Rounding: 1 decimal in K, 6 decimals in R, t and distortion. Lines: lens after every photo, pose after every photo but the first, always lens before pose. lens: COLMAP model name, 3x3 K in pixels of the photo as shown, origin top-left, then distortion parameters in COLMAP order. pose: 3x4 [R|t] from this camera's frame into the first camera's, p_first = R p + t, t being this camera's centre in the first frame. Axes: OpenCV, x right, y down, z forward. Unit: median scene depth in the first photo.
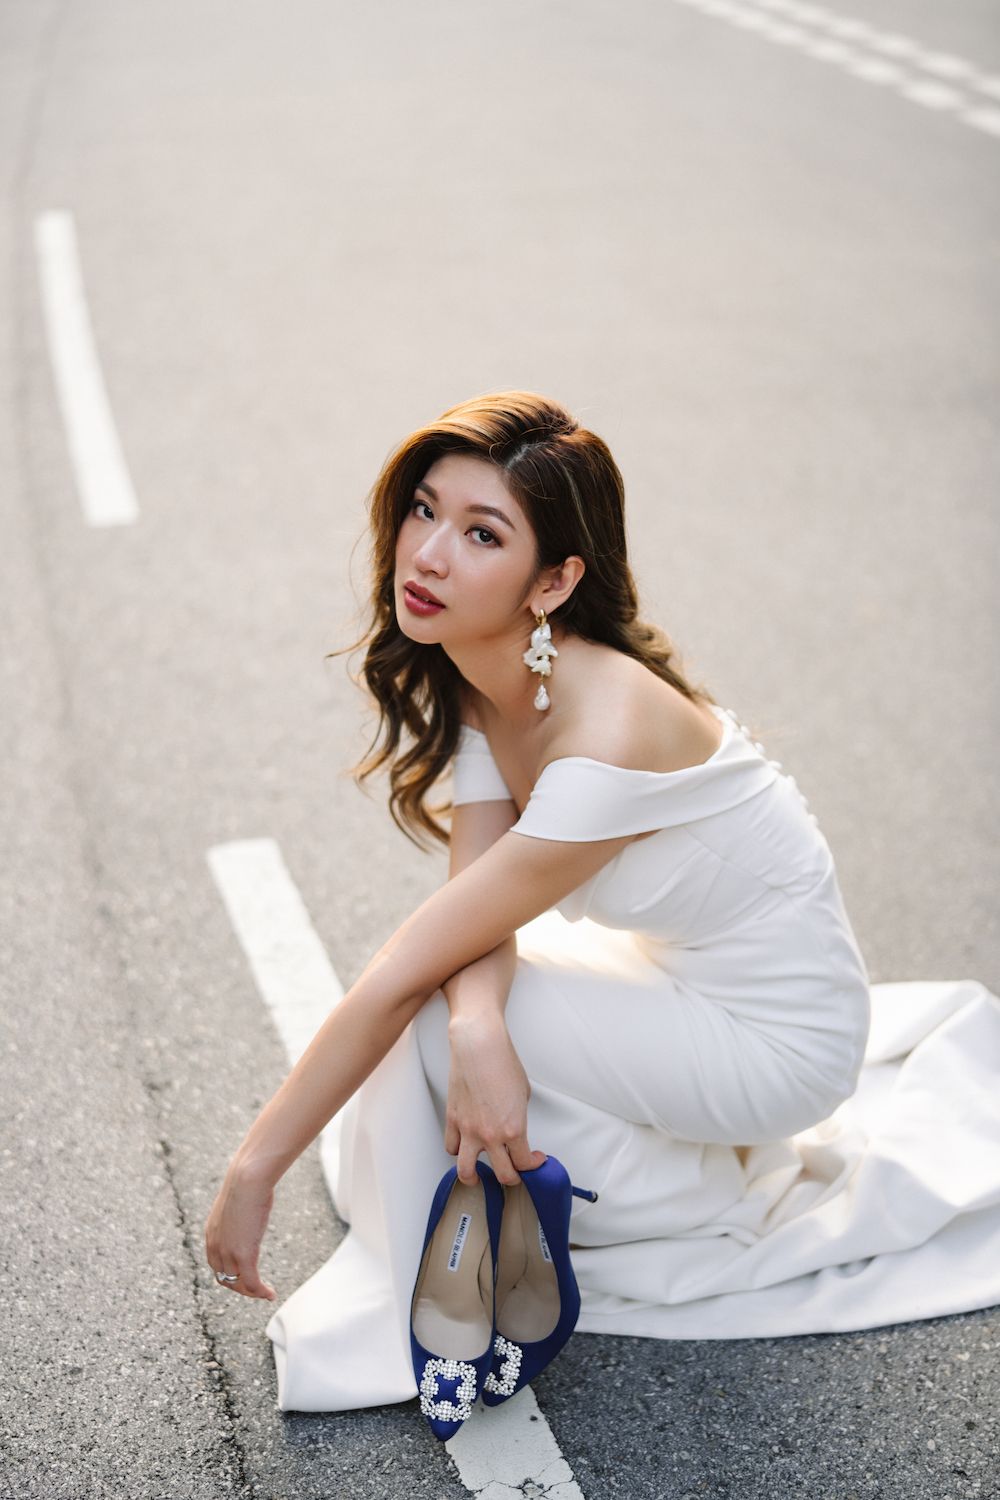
lens RADIAL K [[2194.6, 0, 498.6], [0, 2194.6, 736.1], [0, 0, 1]] dist [-0.016064, 0.000000]
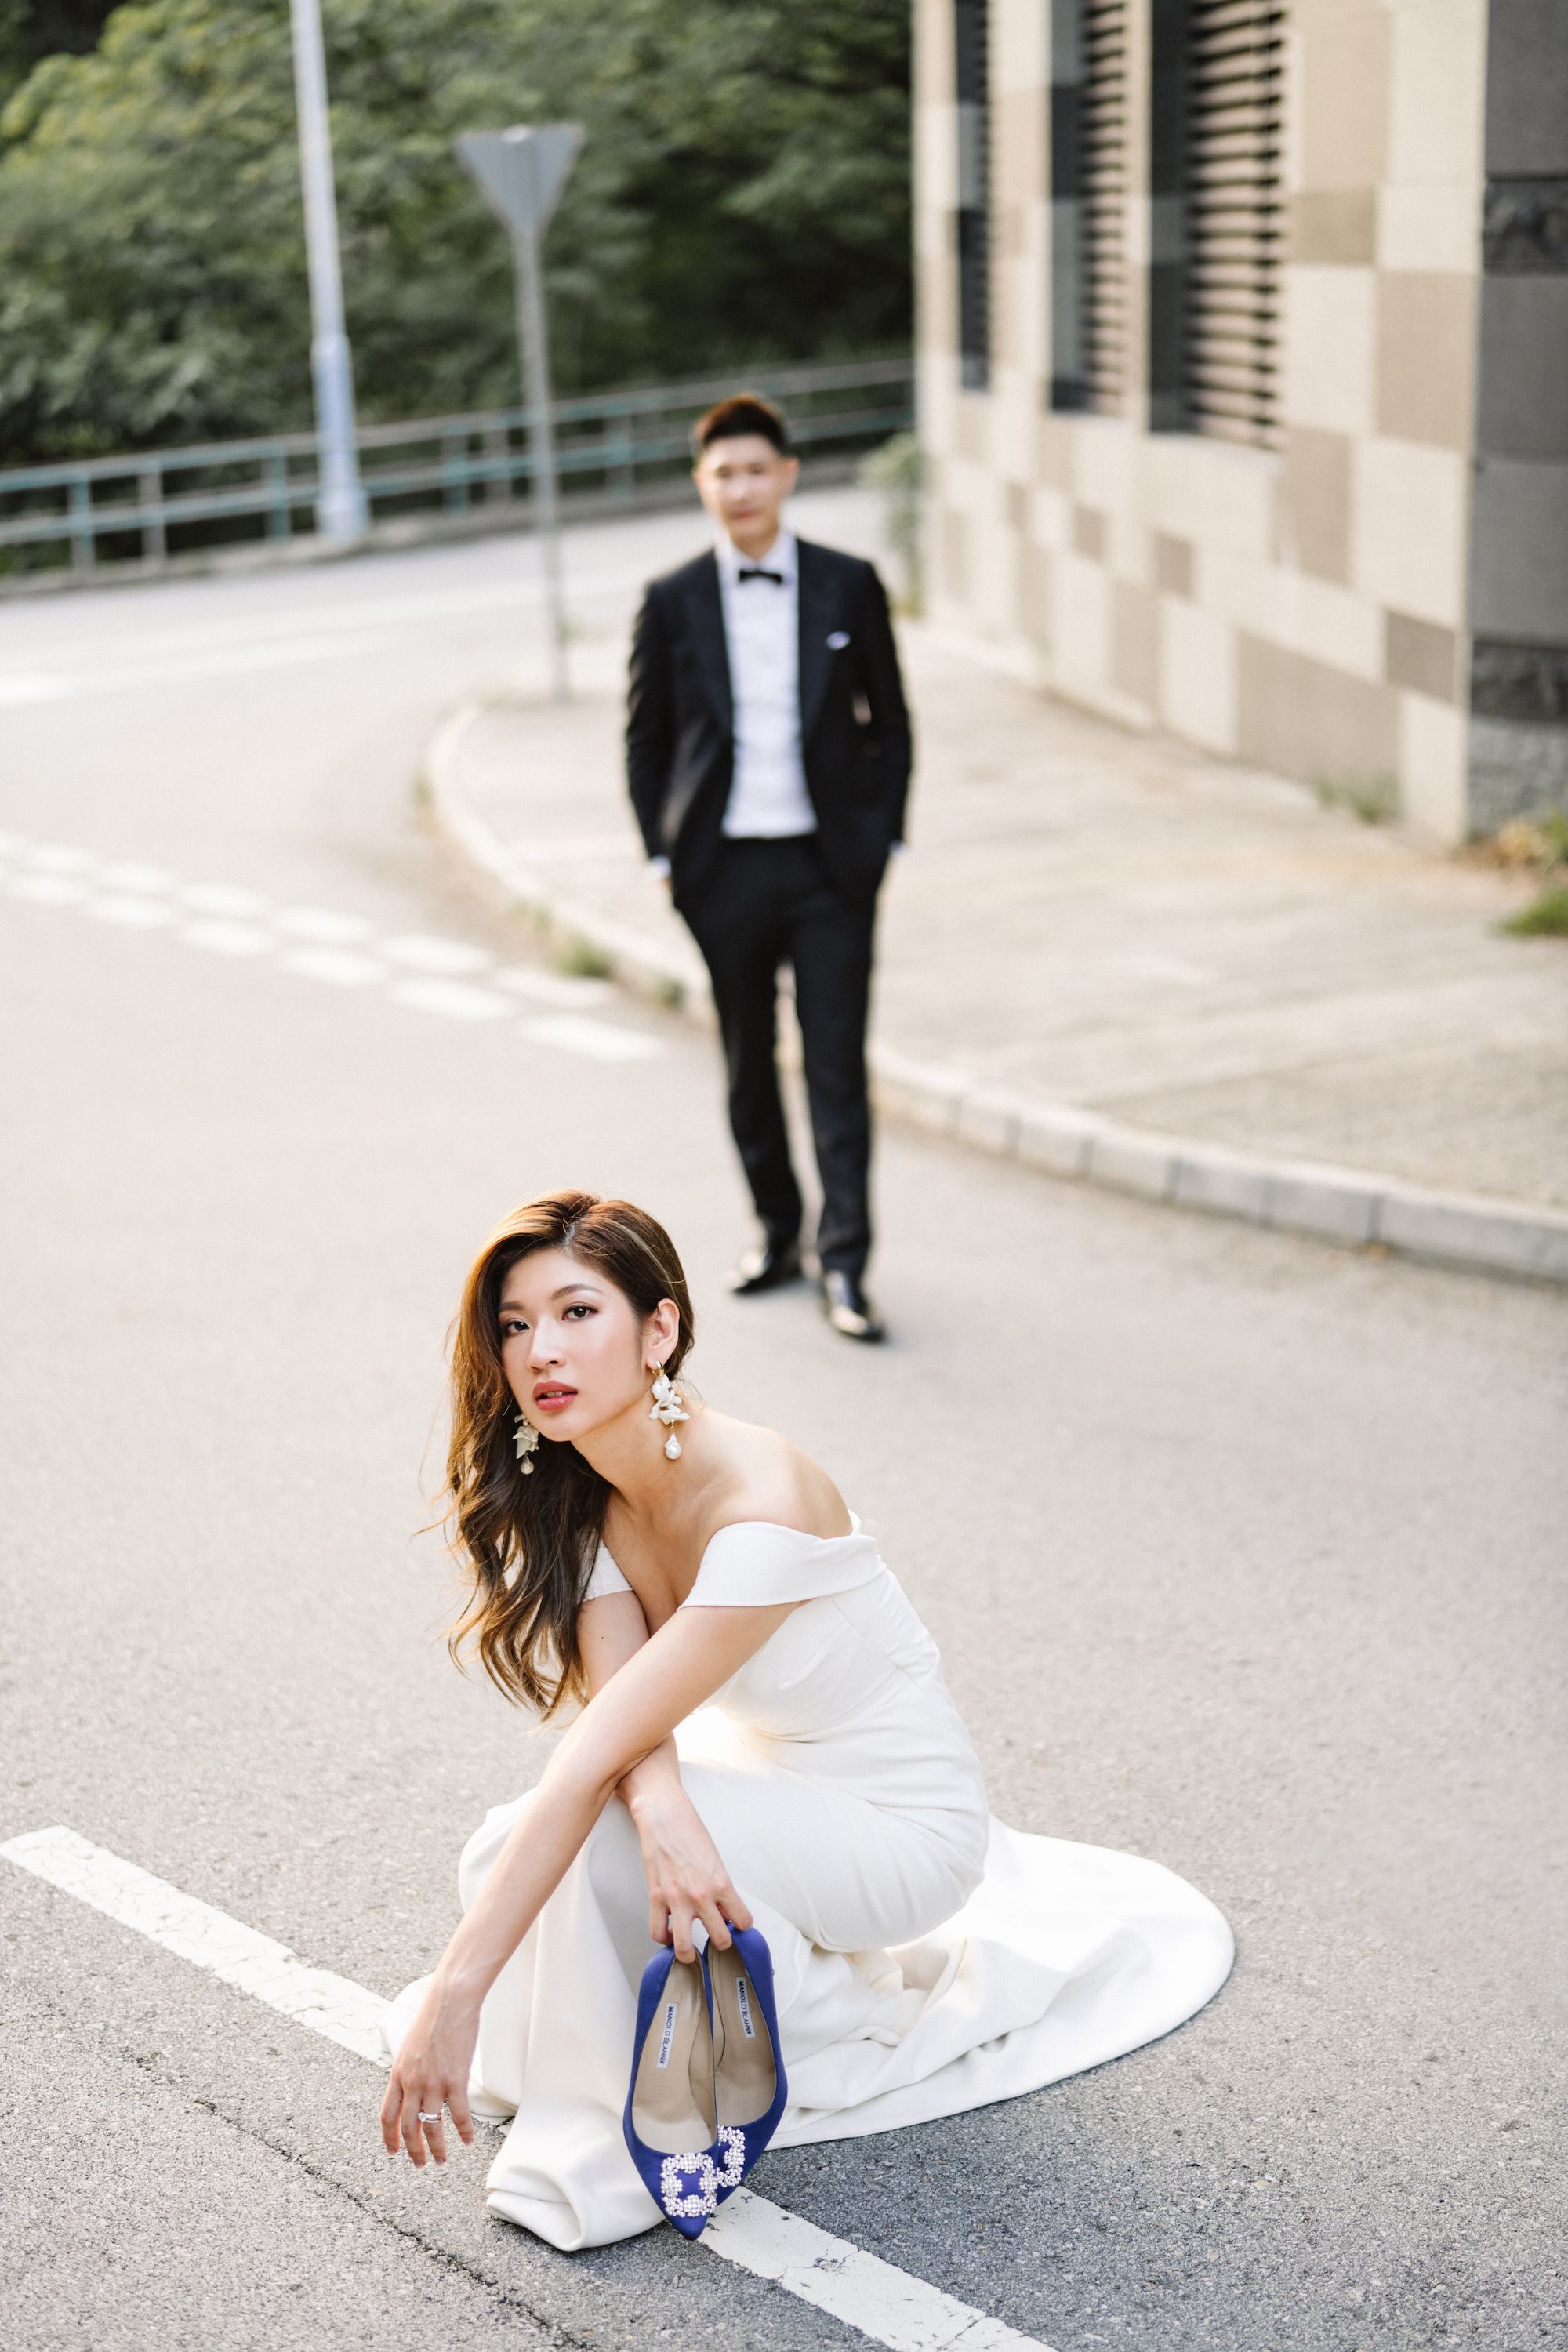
lens RADIAL K [[3441.1, 0, 783.3], [0, 3441.1, 1170.7], [0, 0, 1]] dist [-0.016064, 0.000000]
pose [[0.903820, -0.077294, 0.420873, -0.562153], [0.168162, 0.968577, -0.183247, 0.135317], [-0.393484, 0.236398, 0.888418, -0.436343]]
